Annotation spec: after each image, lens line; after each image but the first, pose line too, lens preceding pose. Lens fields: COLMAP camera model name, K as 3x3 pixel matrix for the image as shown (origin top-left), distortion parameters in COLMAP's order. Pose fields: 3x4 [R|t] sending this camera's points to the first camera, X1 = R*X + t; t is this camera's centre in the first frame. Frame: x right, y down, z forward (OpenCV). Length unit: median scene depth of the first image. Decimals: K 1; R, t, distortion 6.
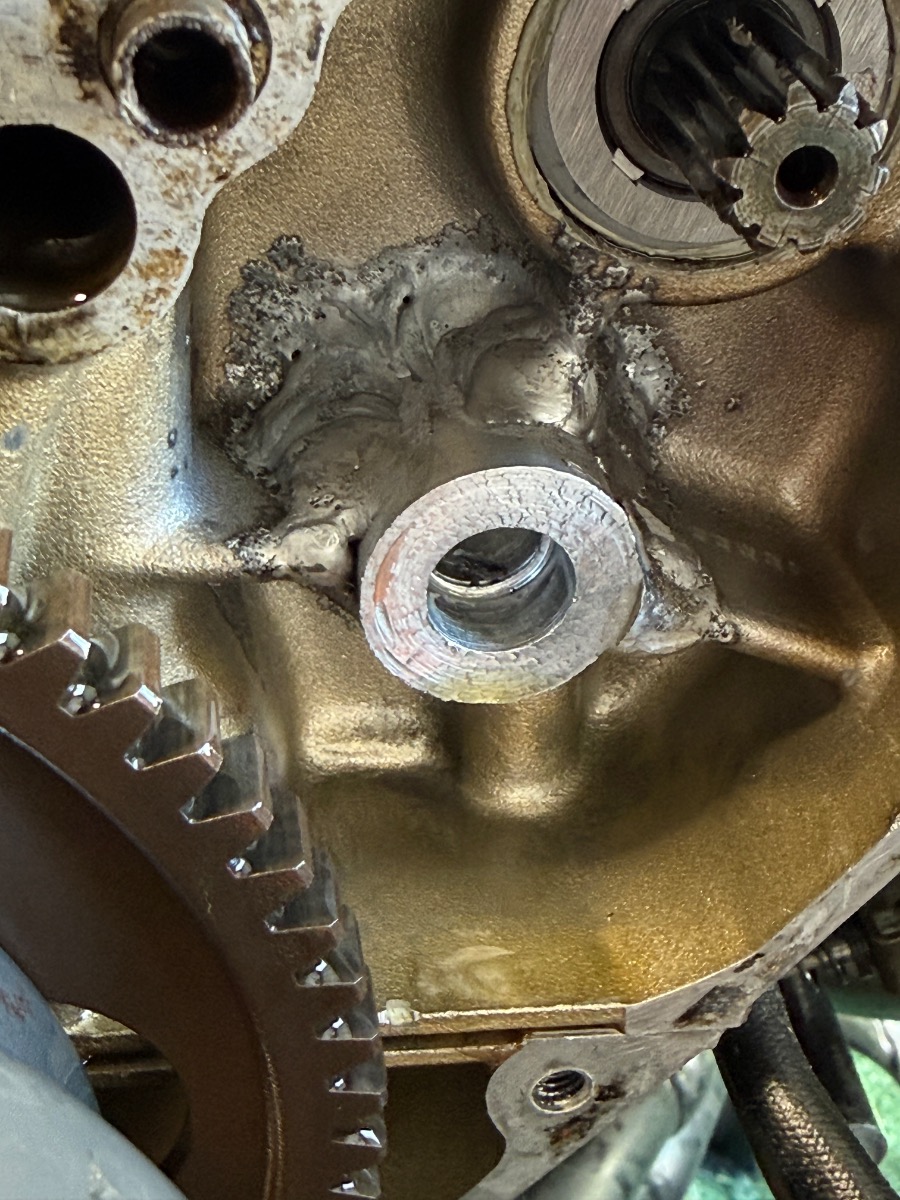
lens RADIAL K [[1705.1, 0, 423.1], [0, 1705.1, 553.2], [0, 0, 1]] dist [0.000756, 0.000000]
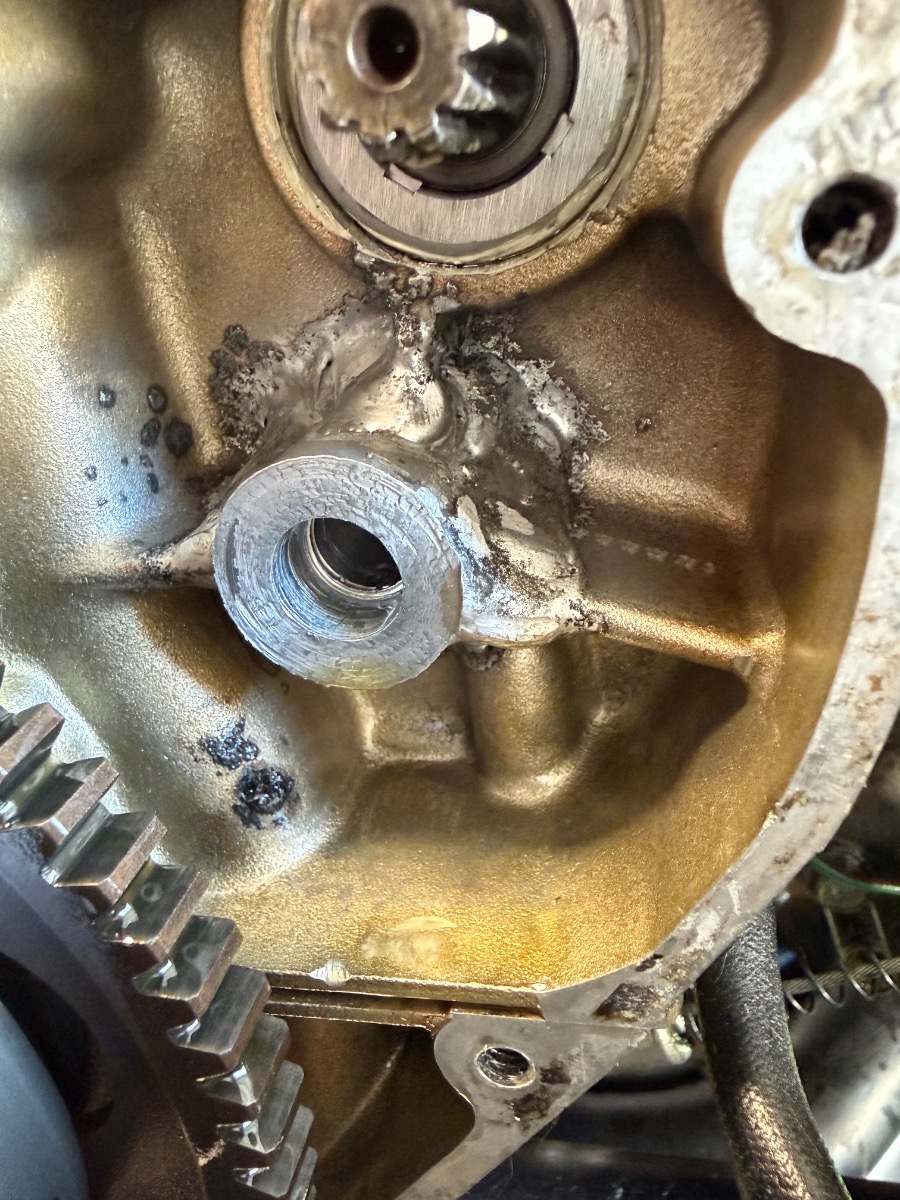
lens RADIAL K [[868.5, 0, 442.7], [0, 868.5, 560.3], [0, 0, 1]] dist [0.002824, 0.015789]
pose [[0.899039, -0.075828, -0.431253, 0.326553], [0.016627, 0.990093, -0.139428, 0.082191], [0.437553, 0.118181, 0.891393, 0.492474]]
